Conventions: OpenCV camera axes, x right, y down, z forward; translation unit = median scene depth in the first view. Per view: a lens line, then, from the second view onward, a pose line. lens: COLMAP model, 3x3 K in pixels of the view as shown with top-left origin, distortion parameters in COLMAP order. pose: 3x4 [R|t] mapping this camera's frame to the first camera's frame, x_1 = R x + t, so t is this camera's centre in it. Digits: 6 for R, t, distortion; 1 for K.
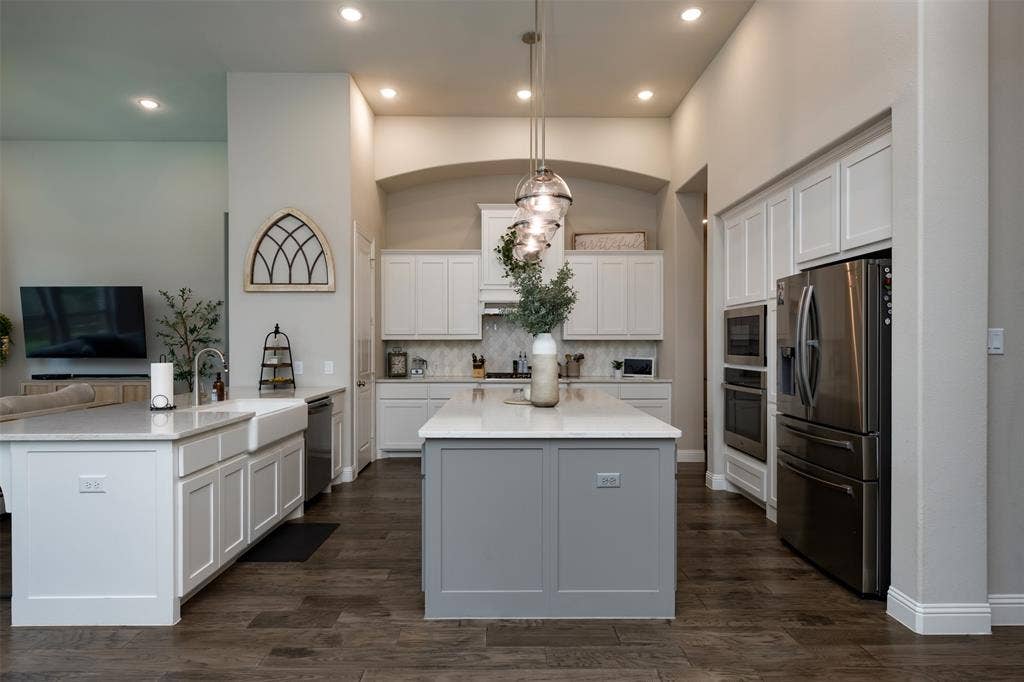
lens RADIAL K [[541.6, 0, 517.2], [0, 541.6, 339.2], [0, 0, 1]] dist [0.000360, -0.000715]
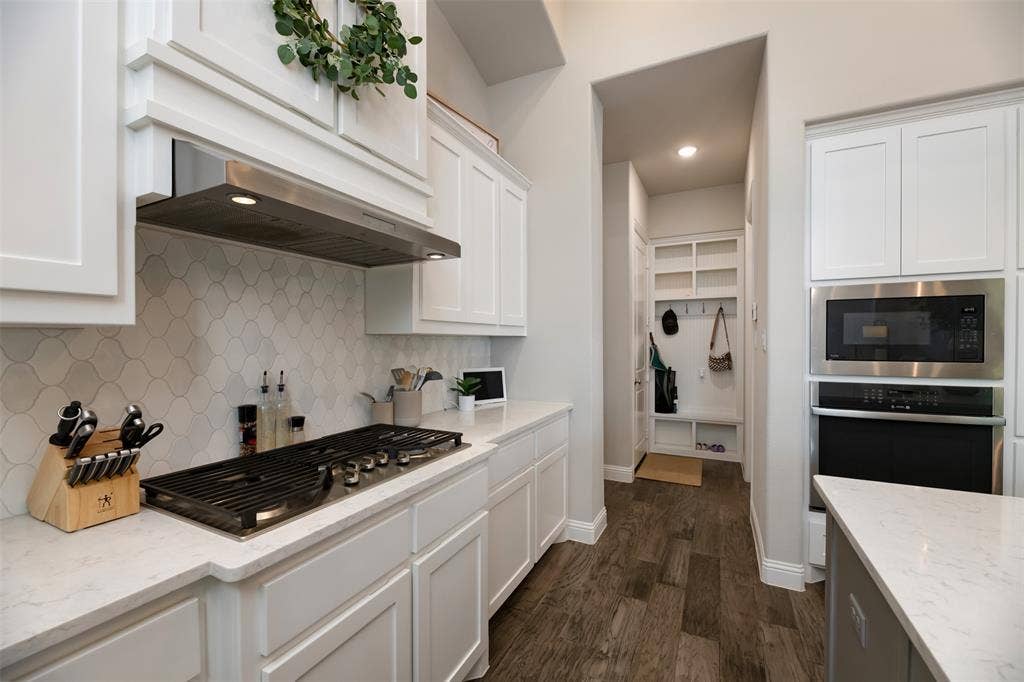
lens RADIAL K [[415.9, 0, 516.9], [0, 415.9, 341.6], [0, 0, 1]] dist [-0.002809, 0.000057]
pose [[0.459197, -0.004339, 0.888324, -0.171763], [-0.005564, 0.999954, 0.007760, 0.004646], [-0.888317, -0.008506, 0.459152, 1.019238]]
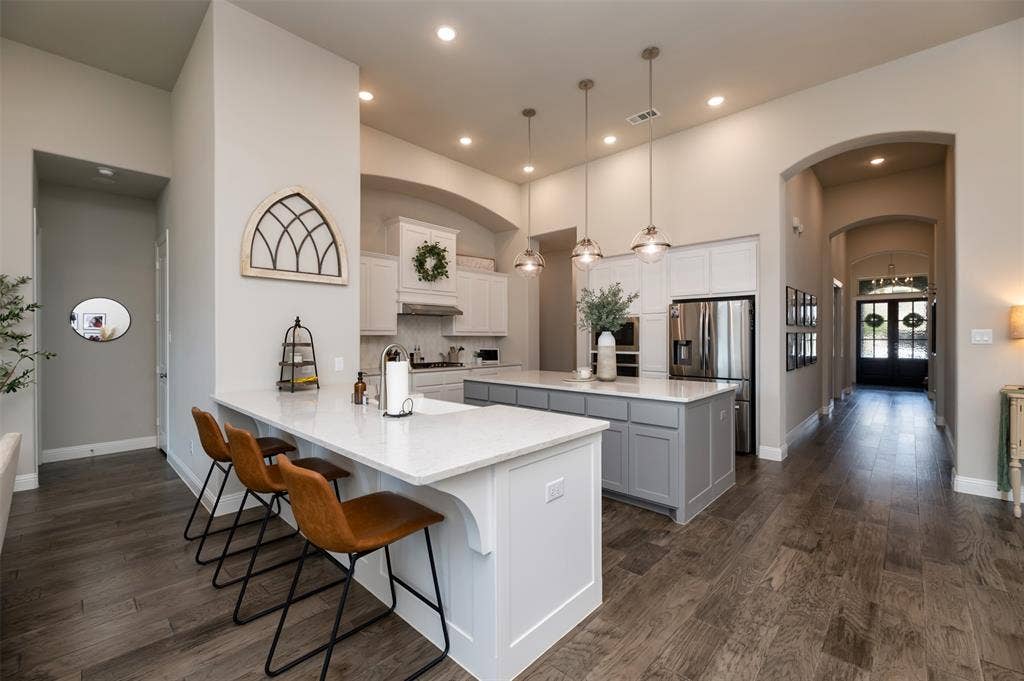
lens RADIAL K [[415.9, 0, 507.6], [0, 415.9, 339.6], [0, 0, 1]] dist [-0.002809, 0.000057]
pose [[0.704486, -0.003430, 0.709710, -0.660555], [-0.005536, 0.999931, 0.010328, -0.000810], [-0.709697, -0.011205, 0.704418, 0.272565]]
